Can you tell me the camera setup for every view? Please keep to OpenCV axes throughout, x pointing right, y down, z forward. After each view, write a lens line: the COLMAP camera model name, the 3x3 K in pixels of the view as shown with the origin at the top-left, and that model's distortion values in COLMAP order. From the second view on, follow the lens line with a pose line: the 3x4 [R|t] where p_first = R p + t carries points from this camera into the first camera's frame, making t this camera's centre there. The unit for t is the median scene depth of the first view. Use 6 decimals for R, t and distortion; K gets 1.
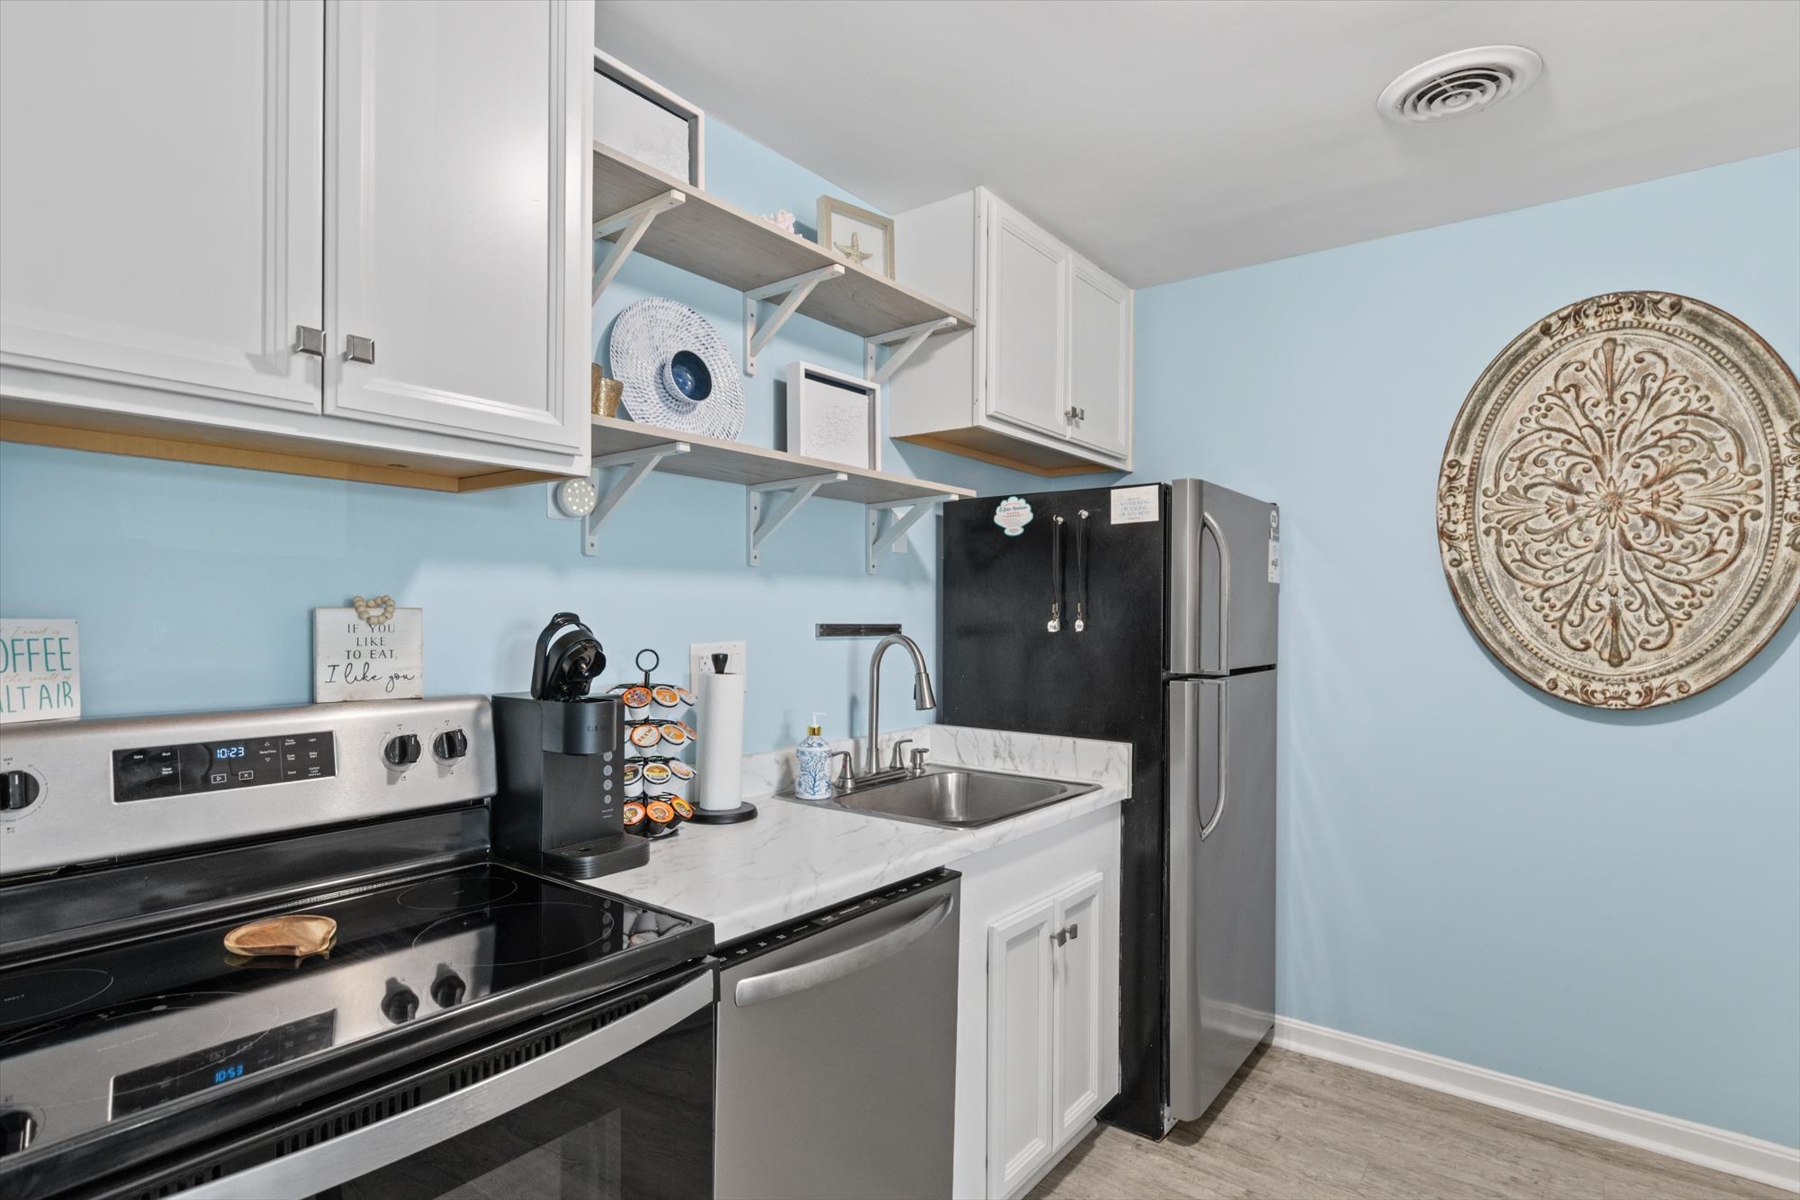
lens RADIAL K [[933.5, 0, 902.5], [0, 933.5, 619.5], [0, 0, 1]] dist [0.002546, 0.001038]
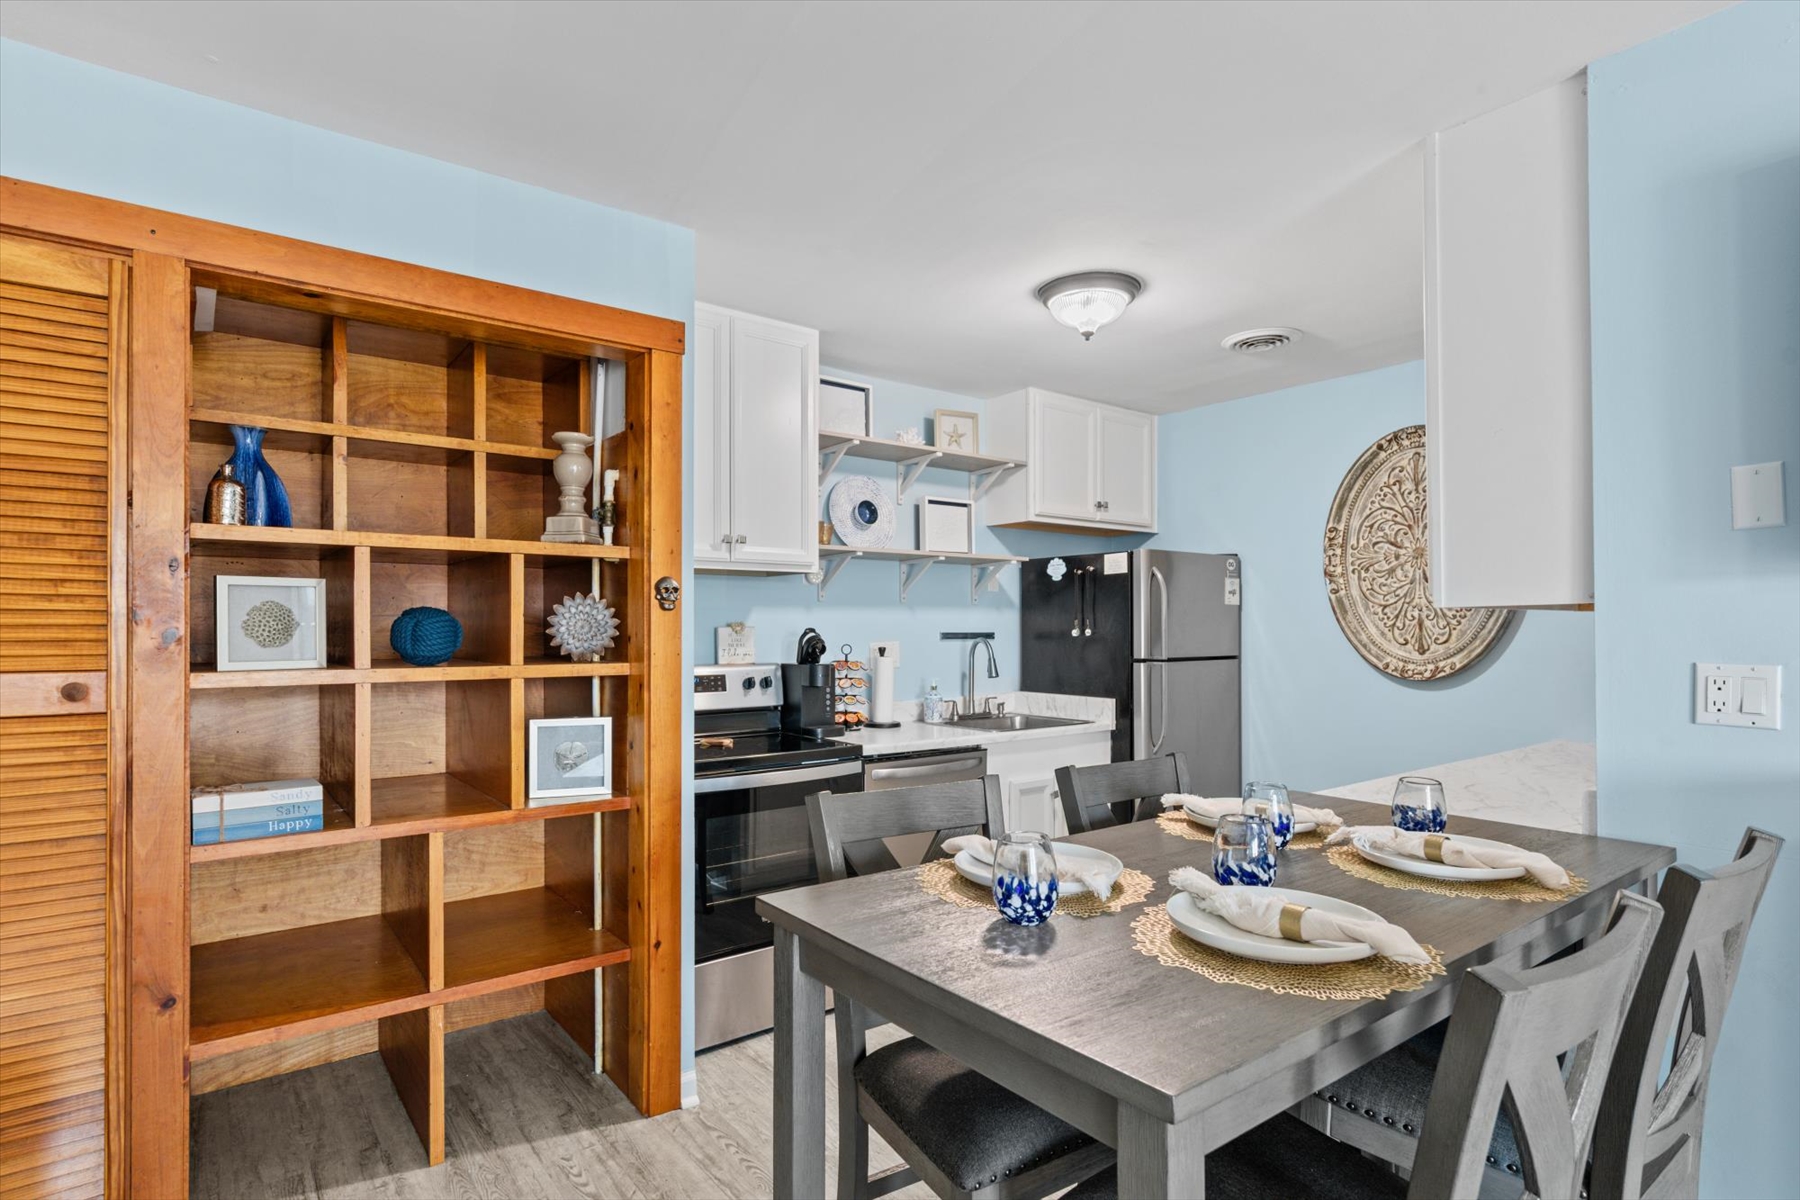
lens RADIAL K [[921.9, 0, 896.2], [0, 921.9, 623.4], [0, 0, 1]] dist [-0.001536, -0.000556]
pose [[0.965094, -0.011487, -0.261653, 0.302481], [0.008861, 0.999898, -0.011212, 0.006246], [0.261755, 0.008502, 0.965097, -0.784901]]
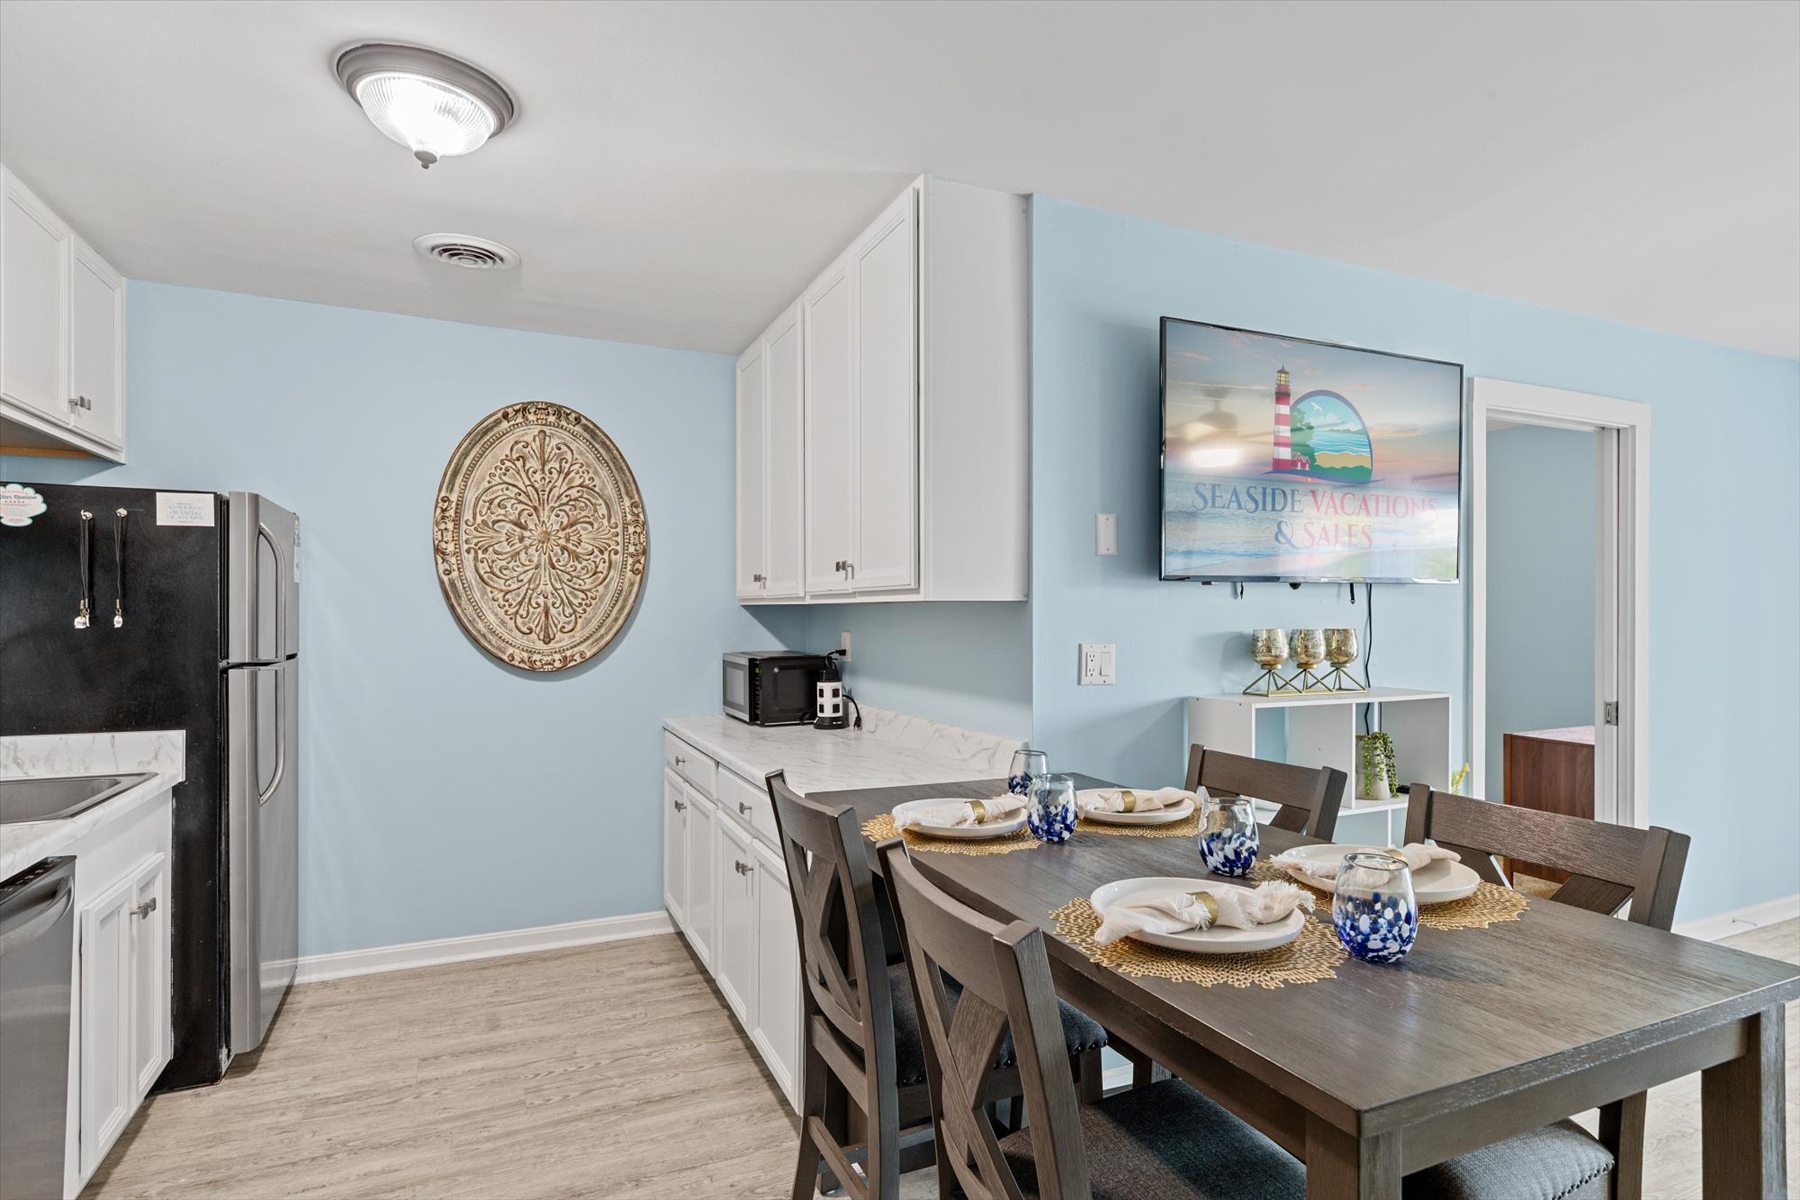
lens RADIAL K [[922.6, 0, 907.1], [0, 922.6, 617.0], [0, 0, 1]] dist [0.003262, -0.000211]
pose [[0.465588, -0.007726, 0.884968, -0.311214], [0.002022, 0.999969, 0.007666, -0.004569], [-0.884999, -0.001780, 0.465589, -0.237999]]
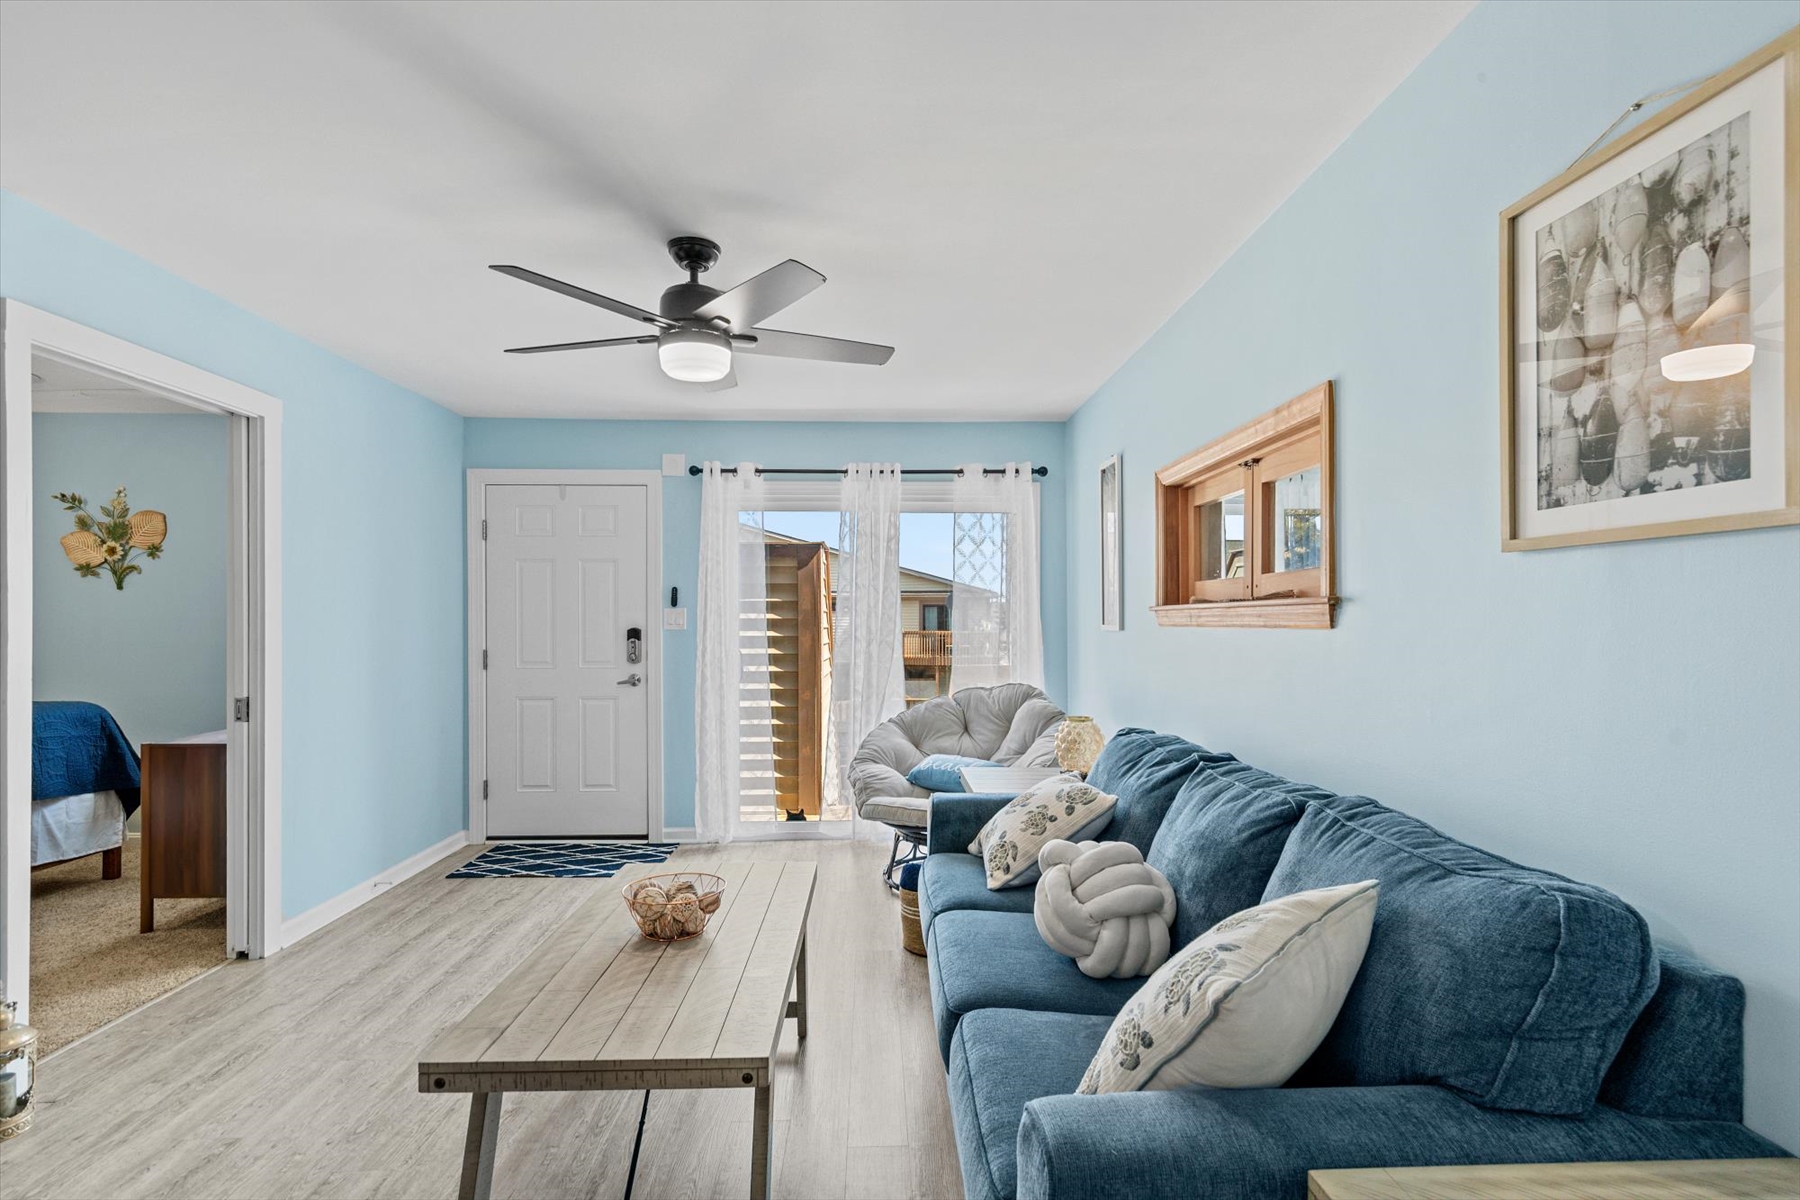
lens RADIAL K [[845.6, 0, 905.4], [0, 845.6, 613.8], [0, 0, 1]] dist [0.002890, 0.000499]
pose [[-0.631398, 0.003225, 0.775452, -0.137131], [0.001859, 0.999995, -0.002645, 0.021570], [-0.775457, -0.000229, -0.631401, -0.530852]]
